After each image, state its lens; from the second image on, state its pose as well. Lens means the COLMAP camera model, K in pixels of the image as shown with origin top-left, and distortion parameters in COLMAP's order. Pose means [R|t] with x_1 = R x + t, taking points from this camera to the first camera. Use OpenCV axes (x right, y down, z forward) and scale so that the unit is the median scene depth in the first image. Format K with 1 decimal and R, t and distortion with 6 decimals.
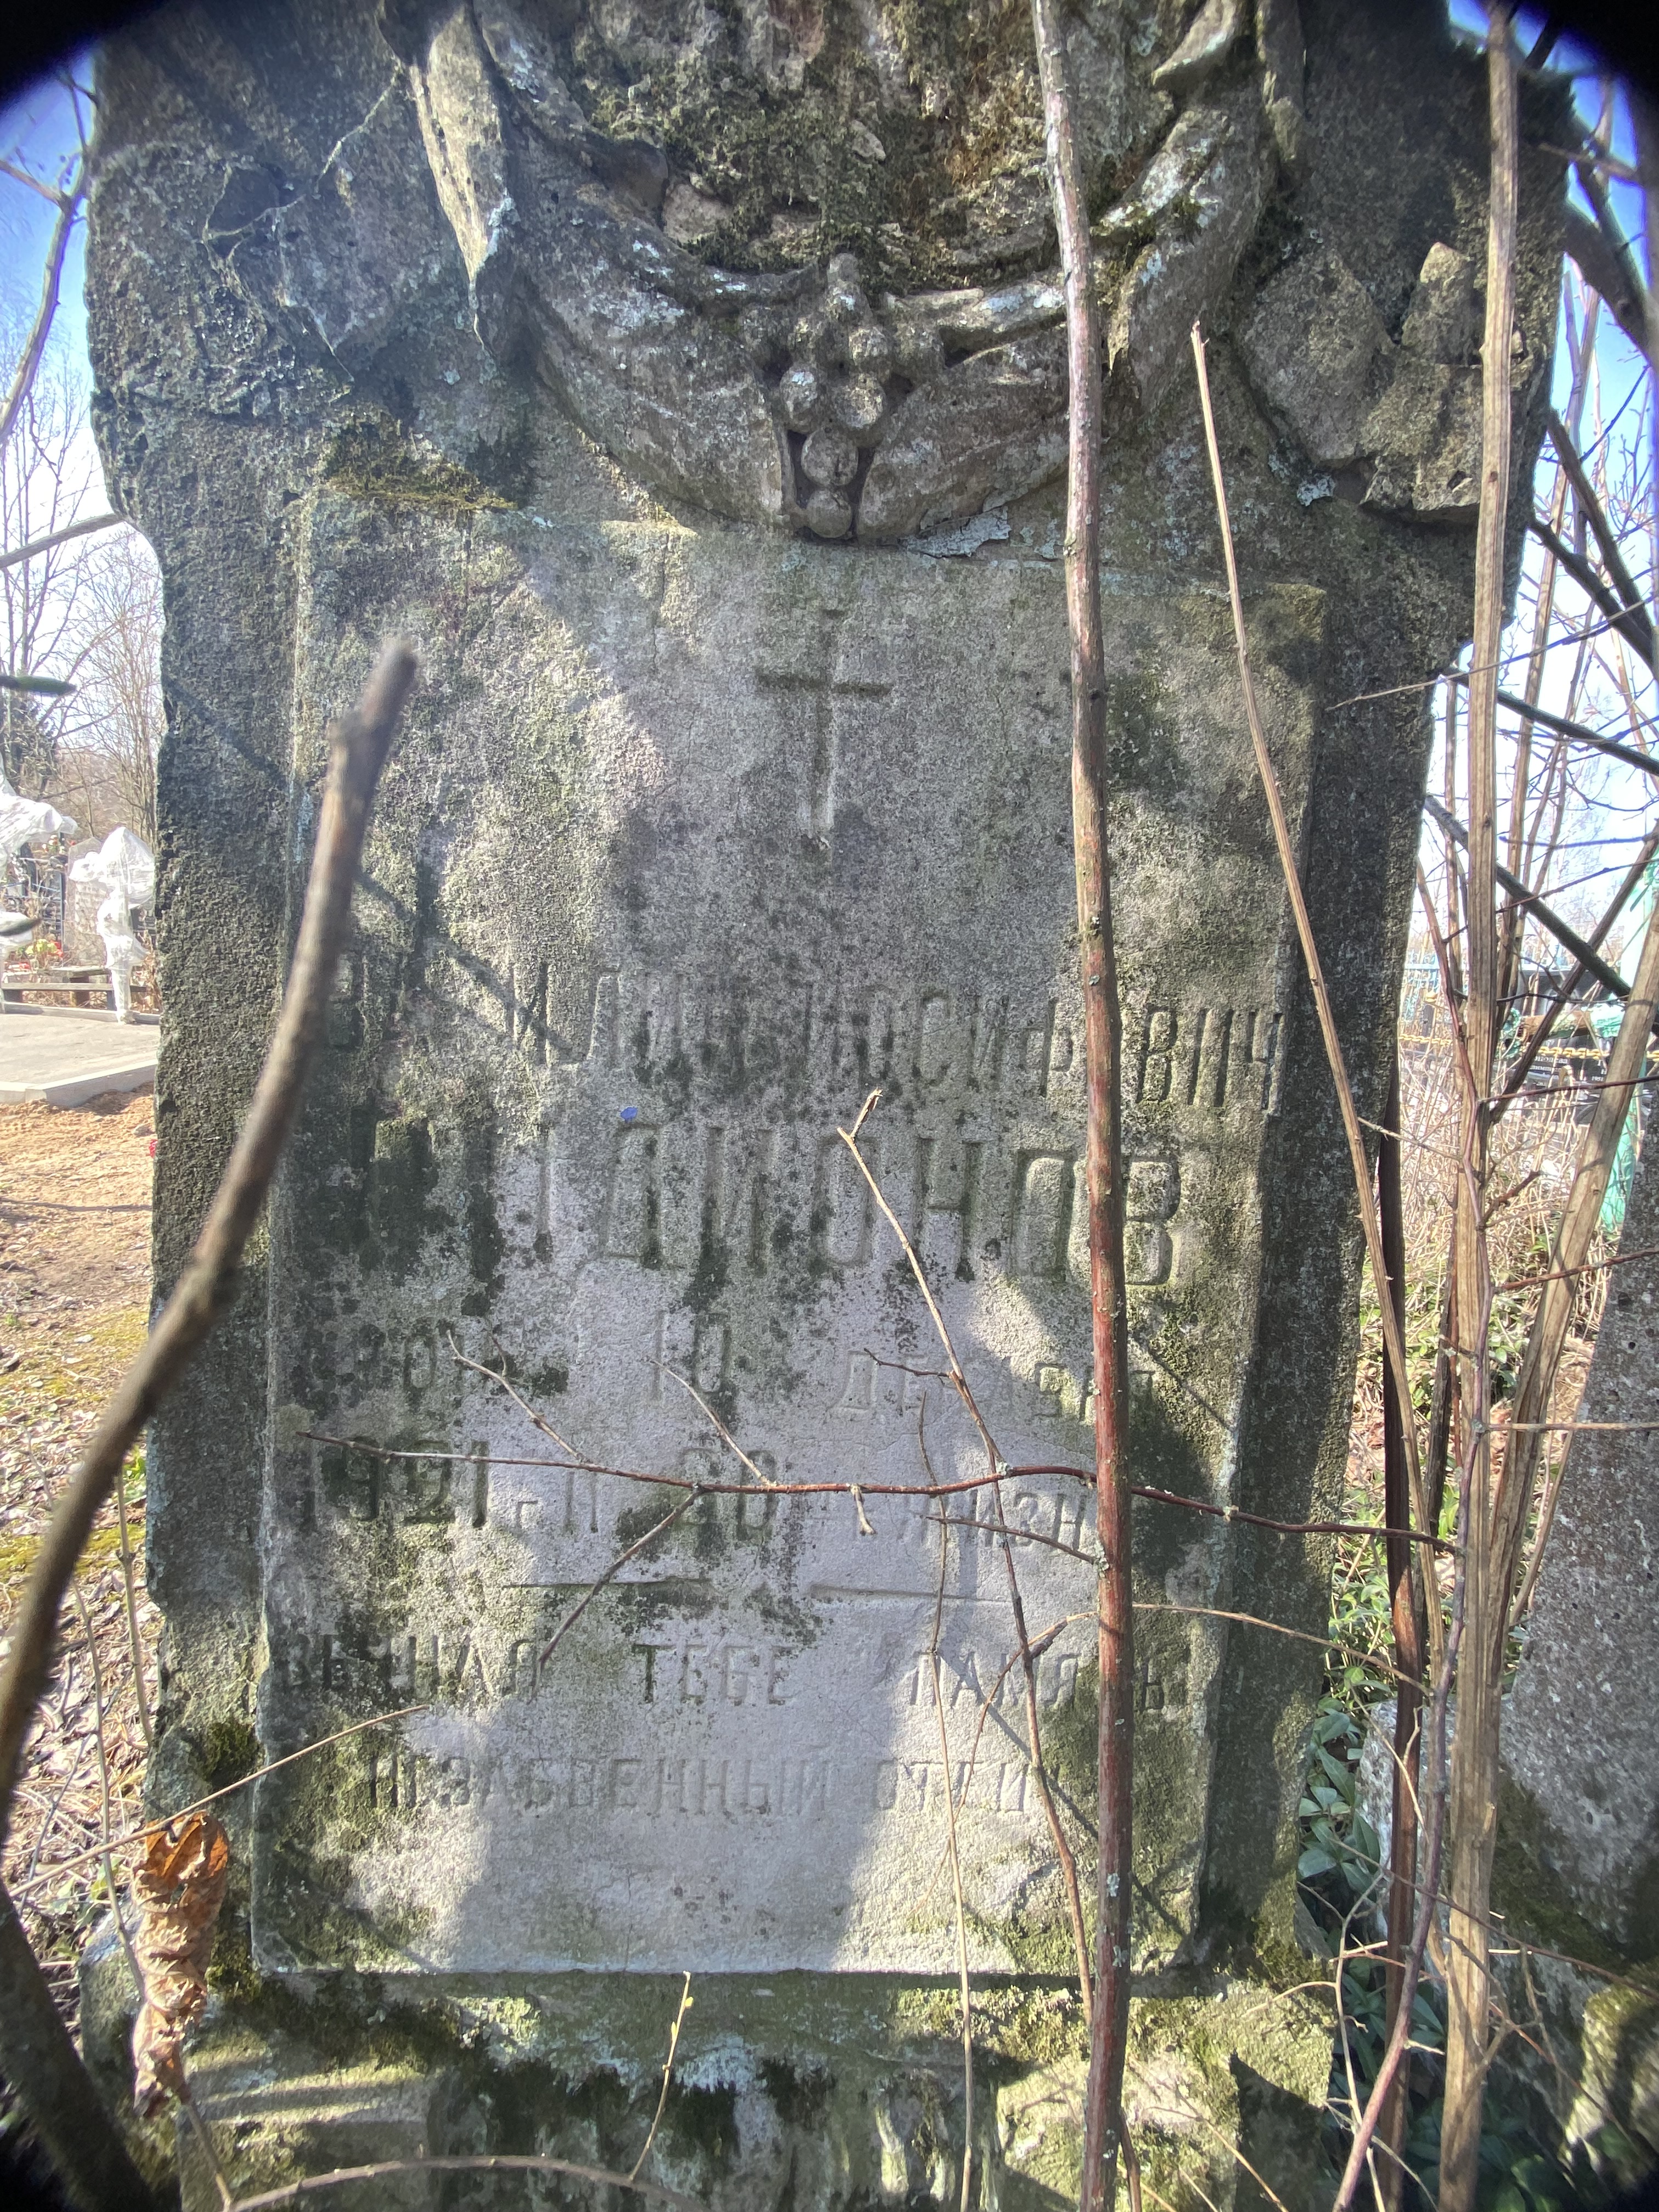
lens RADIAL K [[948.3, 0, 829.5], [0, 948.3, 1106.0], [0, 0, 1]] dist [0.000680, 0.000062]
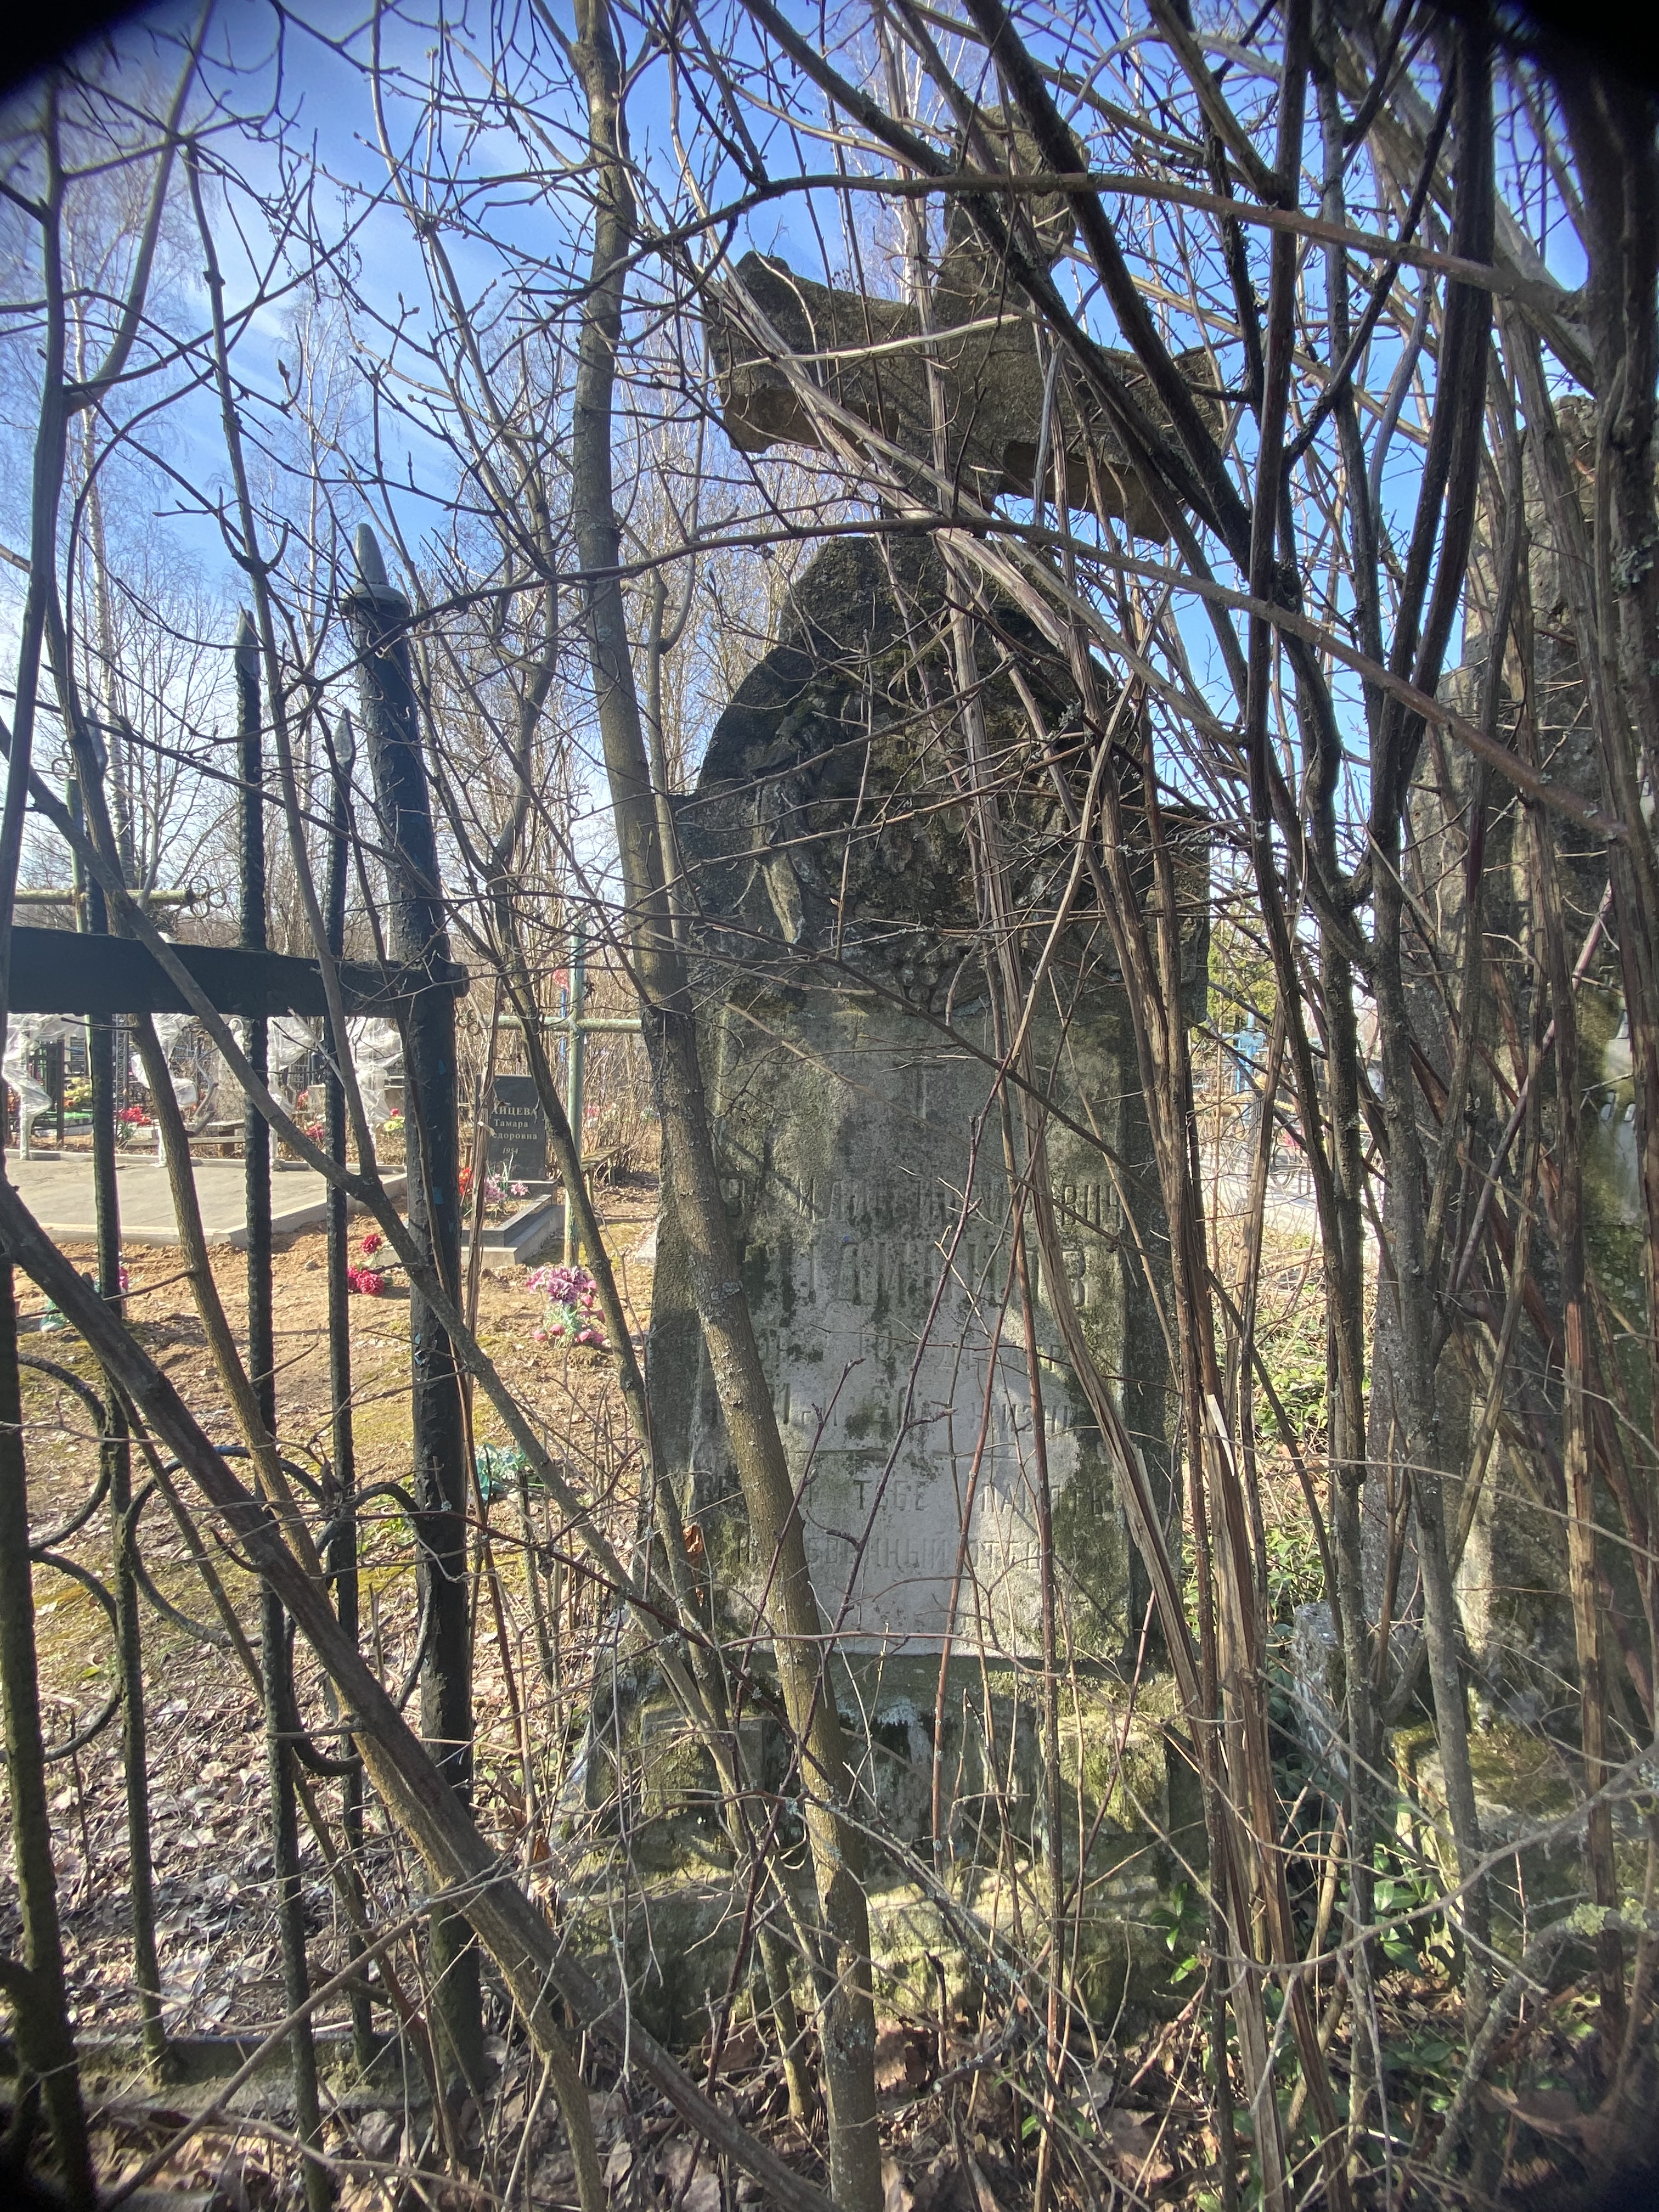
lens RADIAL K [[880.5, 0, 829.5], [0, 880.5, 1106.0], [0, 0, 1]] dist [0.031518, -0.000039]
pose [[0.995879, -0.048299, -0.076757, -0.064305], [0.037949, 0.990656, -0.130999, -0.032902], [0.082366, 0.127547, 0.988407, -1.220455]]
